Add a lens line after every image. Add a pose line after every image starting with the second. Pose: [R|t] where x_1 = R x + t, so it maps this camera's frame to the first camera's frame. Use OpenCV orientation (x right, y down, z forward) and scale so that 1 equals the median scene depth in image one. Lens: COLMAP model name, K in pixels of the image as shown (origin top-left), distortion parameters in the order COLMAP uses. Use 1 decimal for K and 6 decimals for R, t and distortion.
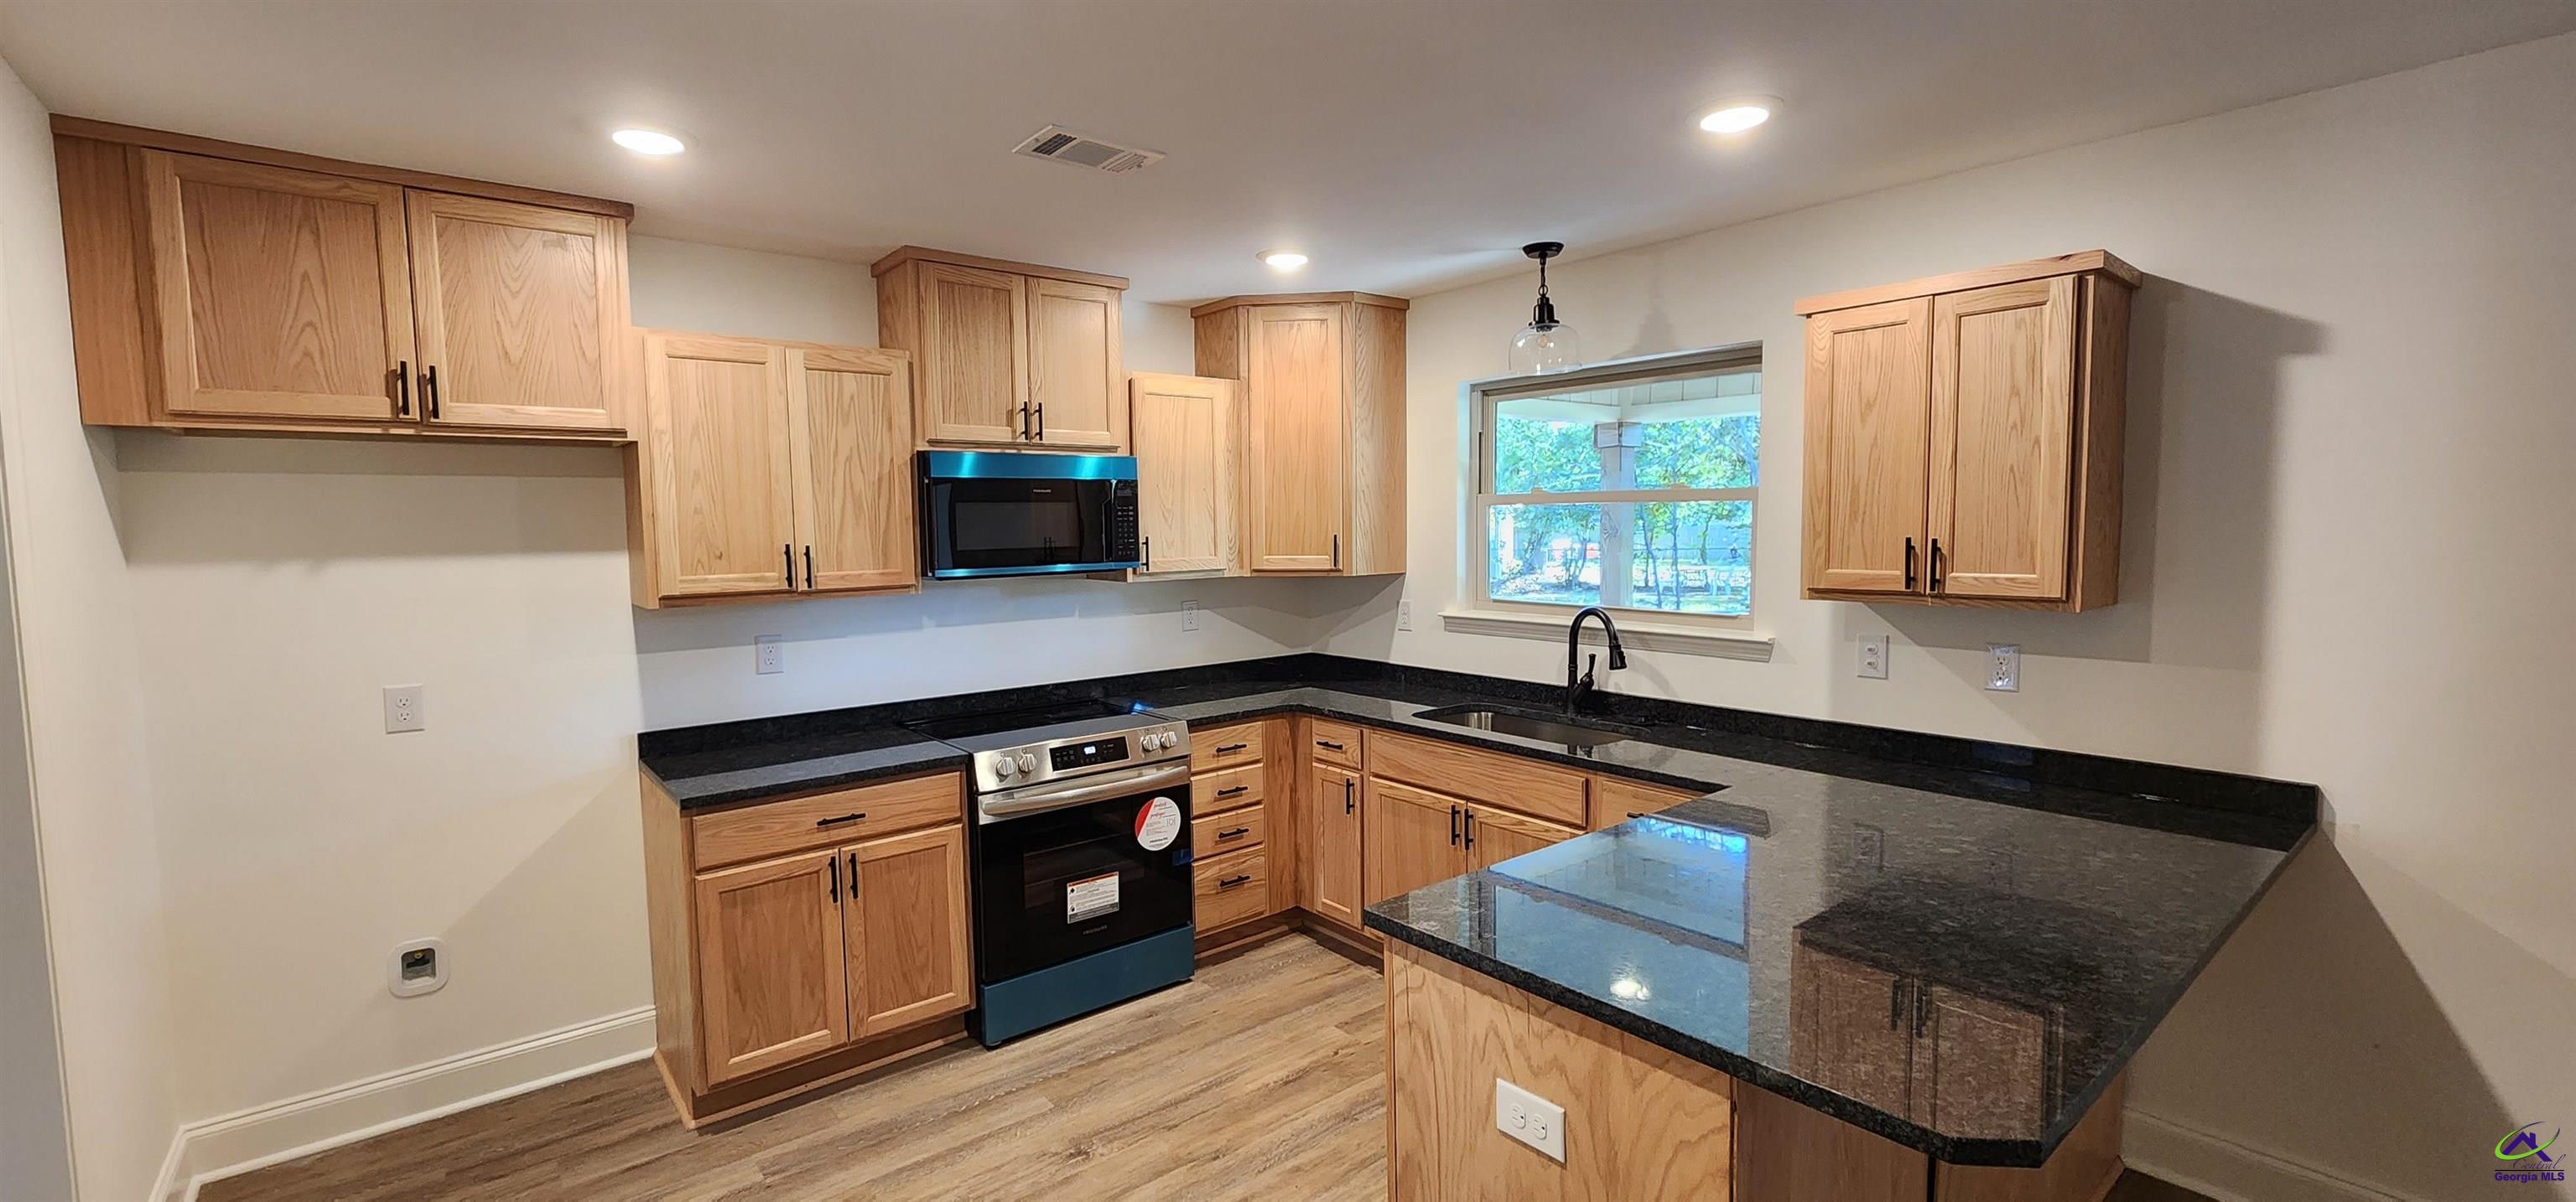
lens RADIAL K [[1050.3, 0, 1275.7], [0, 1050.3, 597.4], [0, 0, 1]] dist [0.002244, -0.002735]
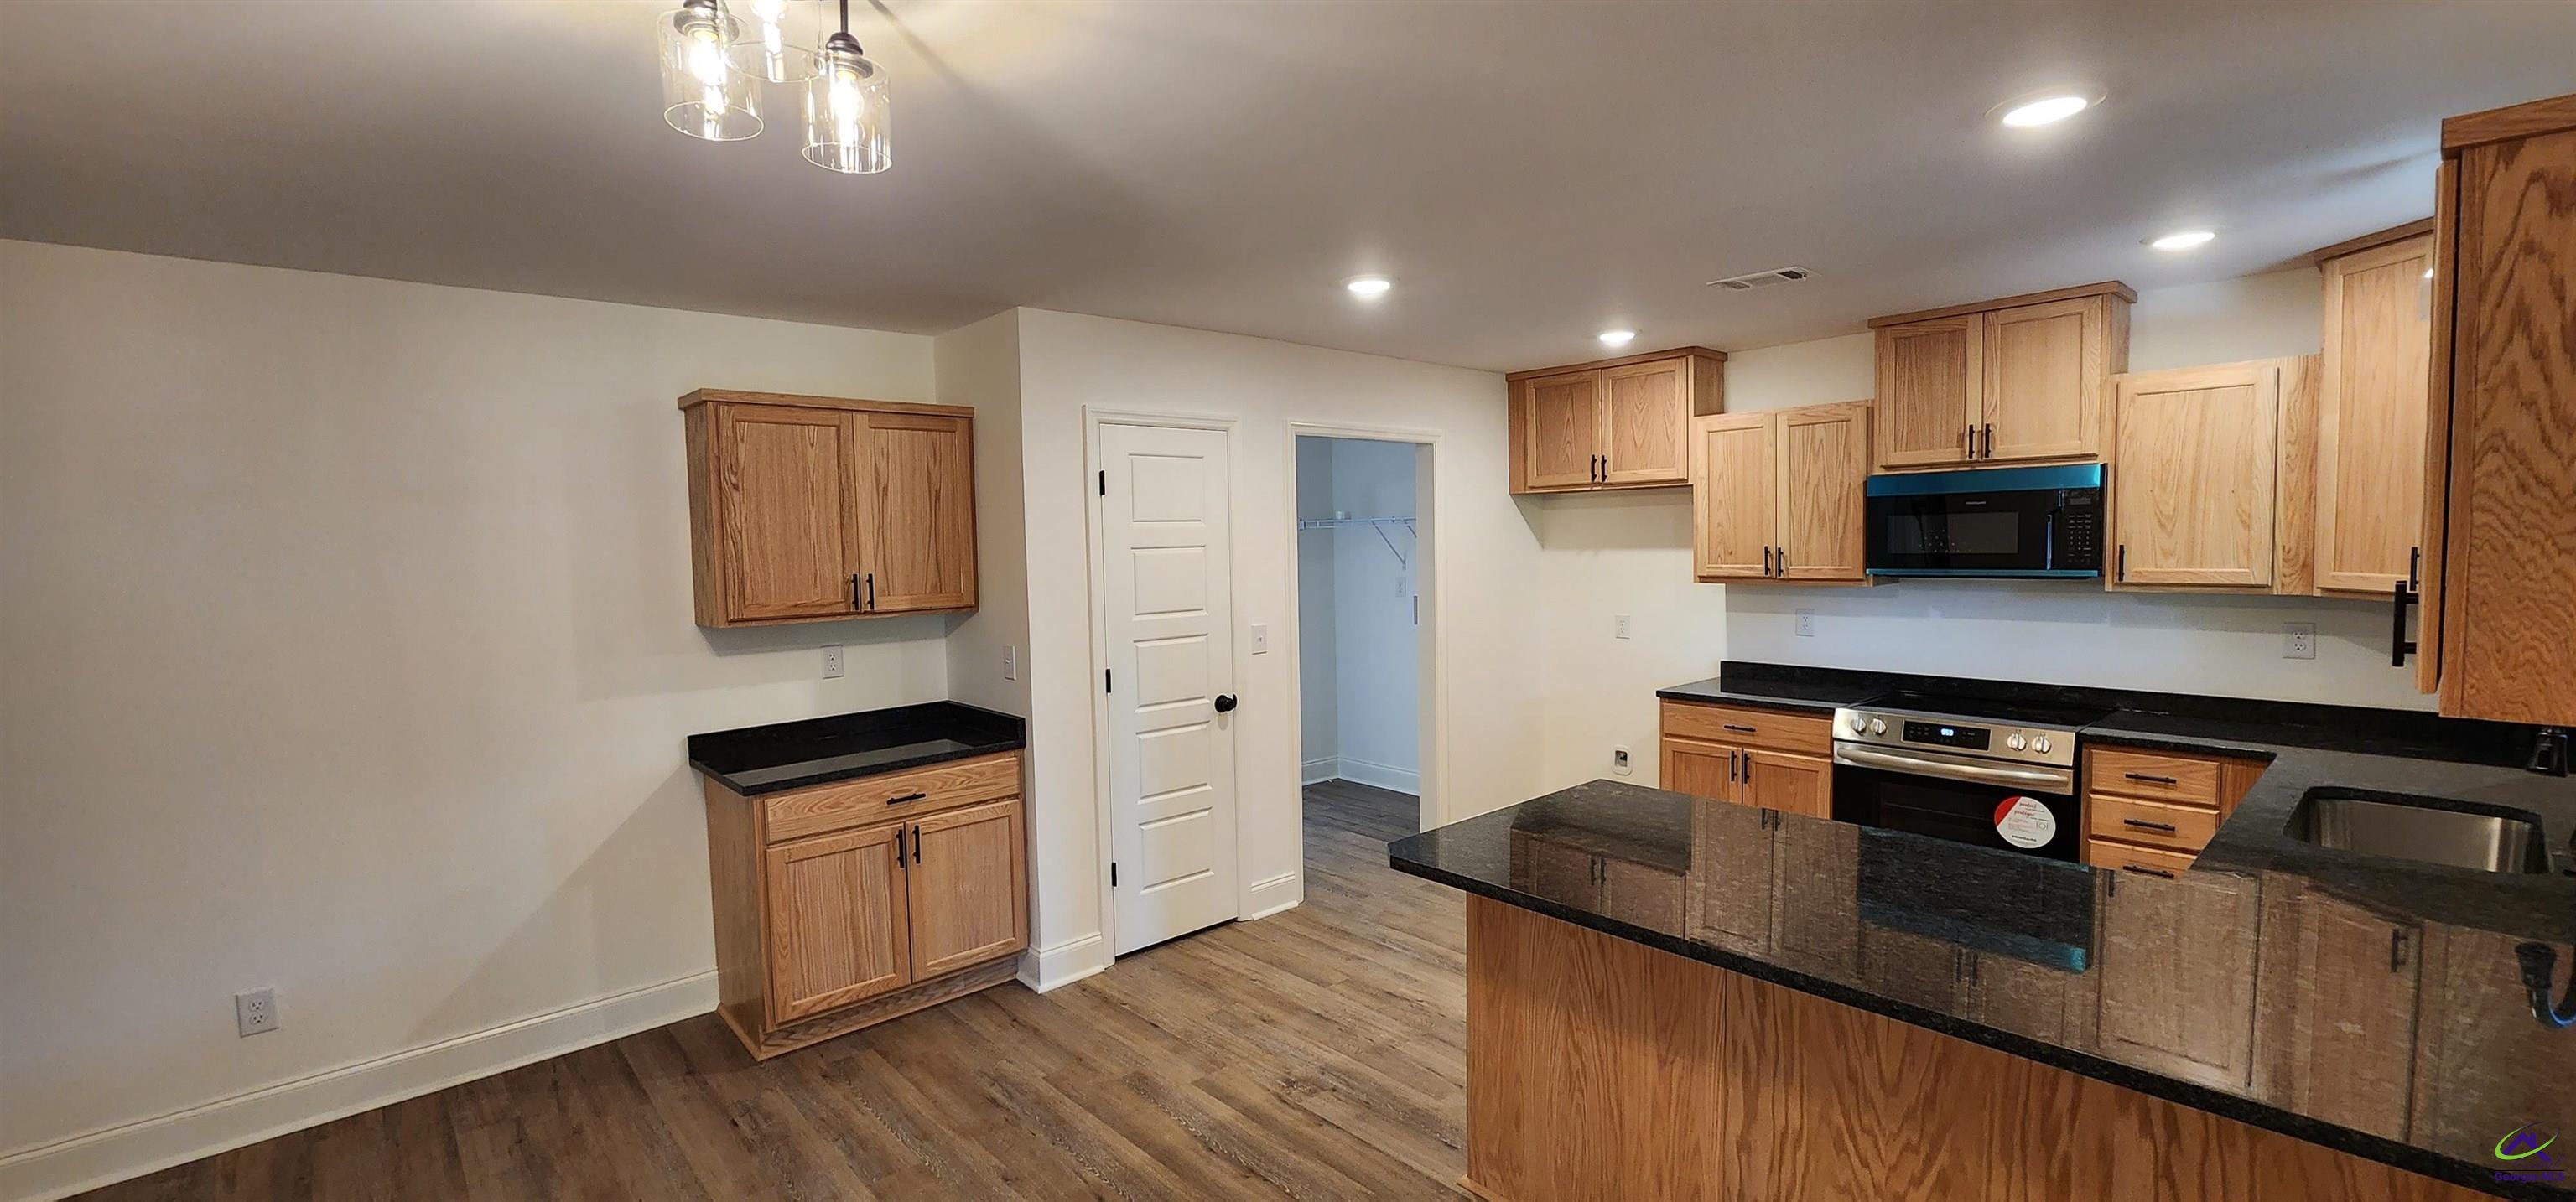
lens RADIAL K [[1050.3, 0, 1279.0], [0, 1050.3, 599.9], [0, 0, 1]] dist [0.002244, -0.002735]
pose [[0.059058, 0.076077, -0.995351, 0.941828], [-0.049673, 0.996081, 0.073185, -0.047326], [0.997018, 0.045120, 0.062605, 0.206568]]
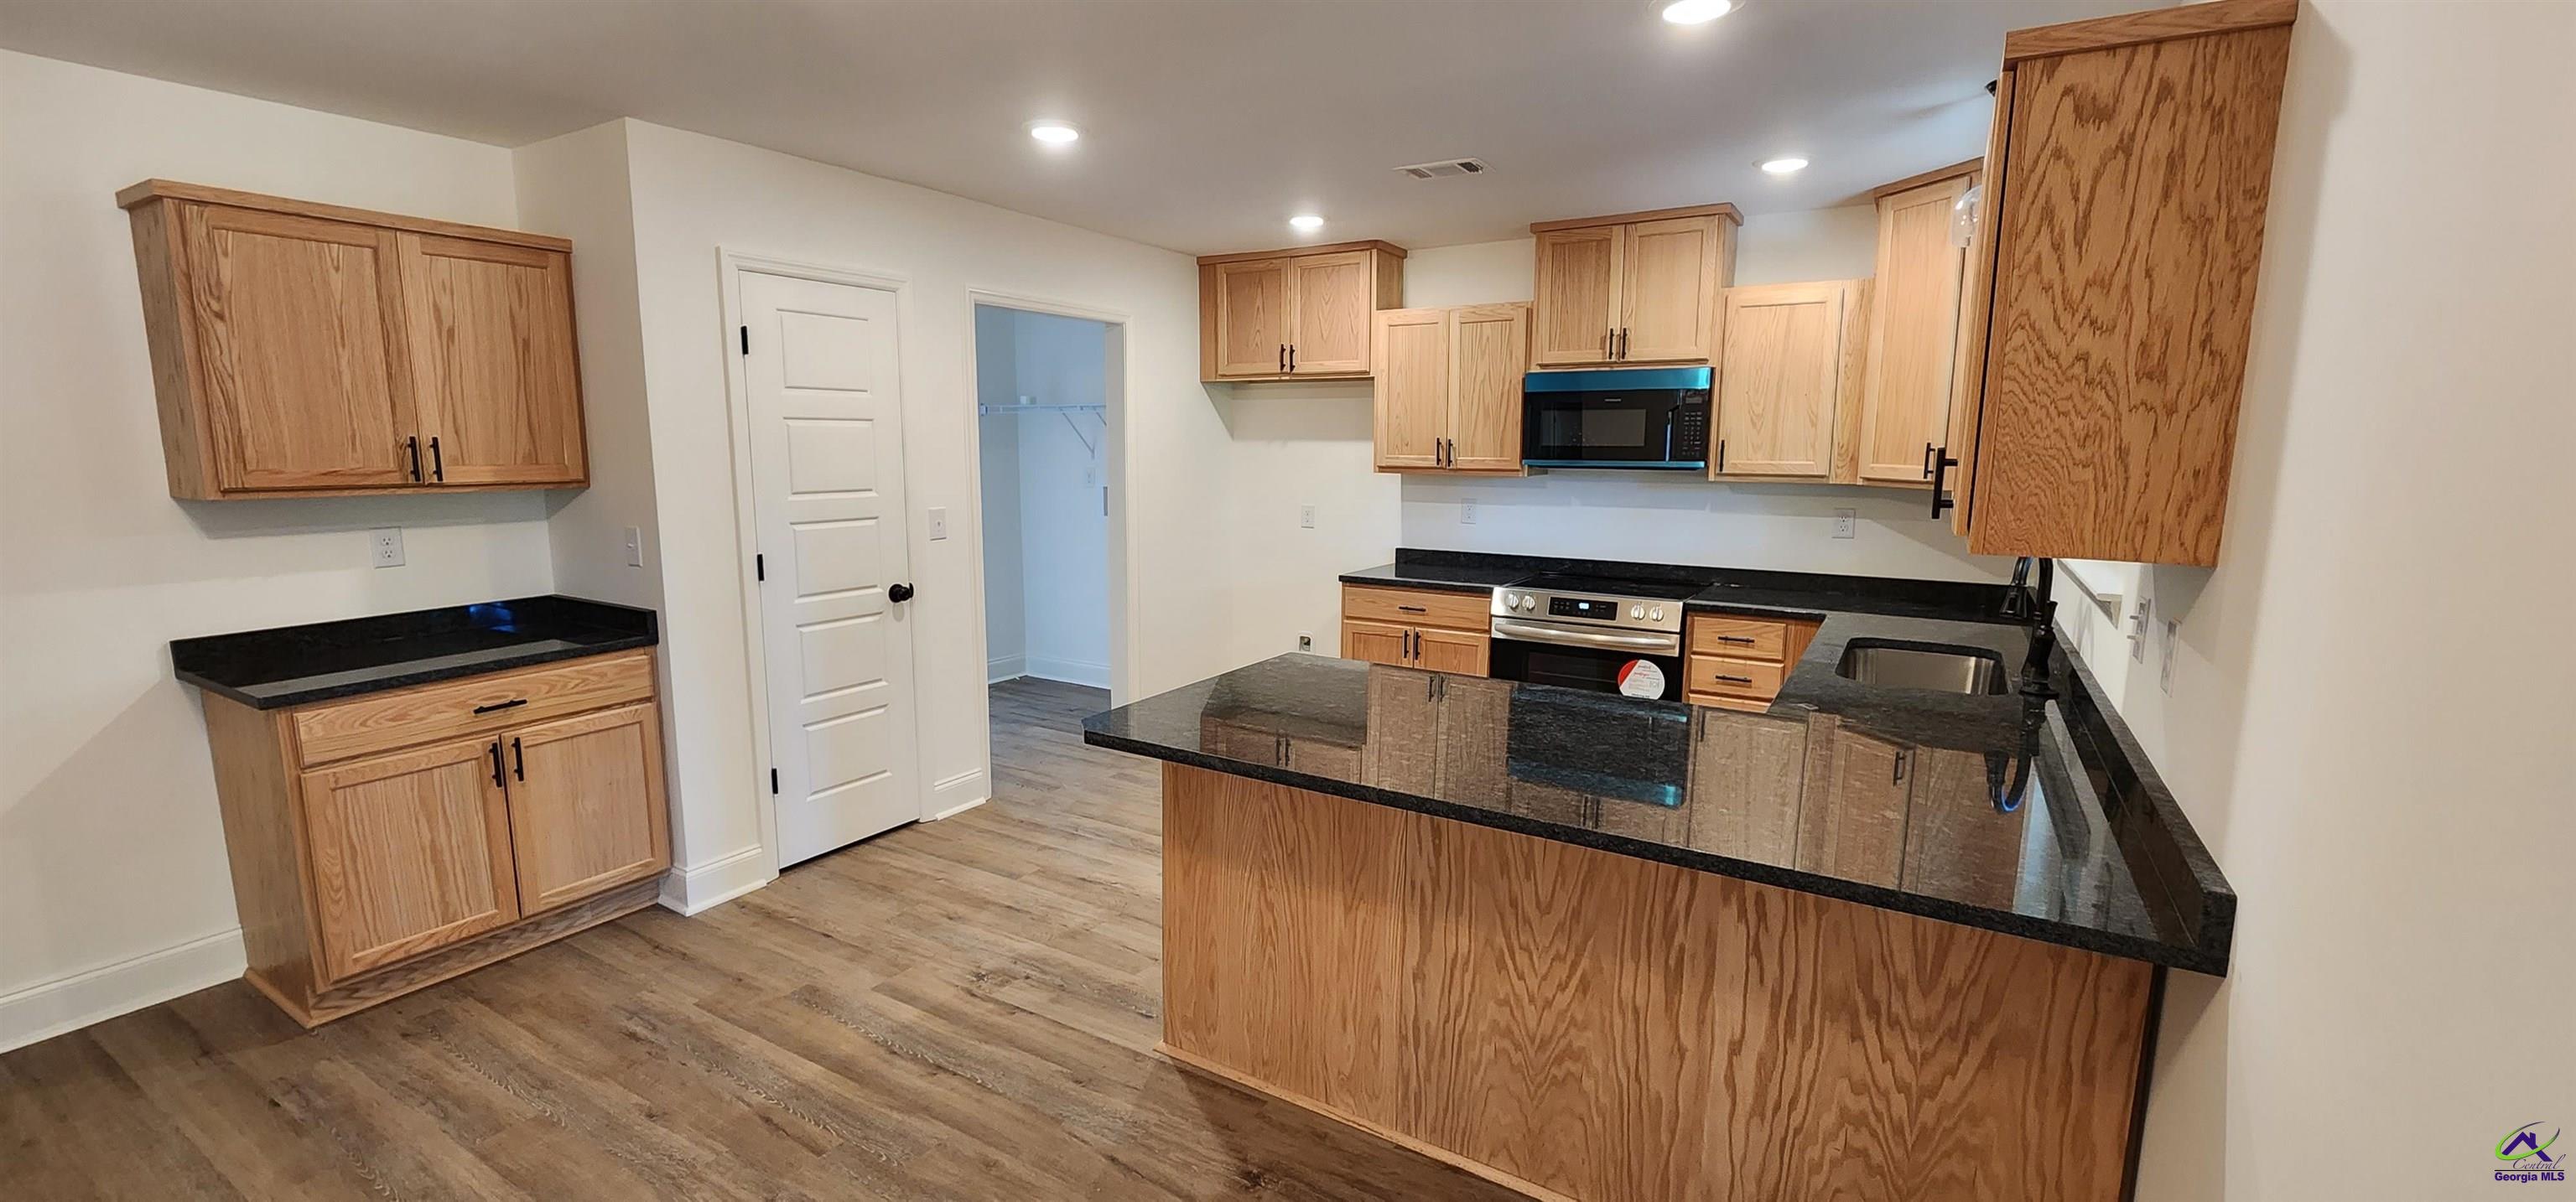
lens RADIAL K [[1050.3, 0, 1272.5], [0, 1050.3, 597.9], [0, 0, 1]] dist [0.002244, -0.002735]
pose [[0.338670, 0.159901, -0.927219, 0.912622], [-0.075635, 0.986891, 0.142565, -0.018454], [0.937860, 0.021848, 0.346325, 0.210228]]
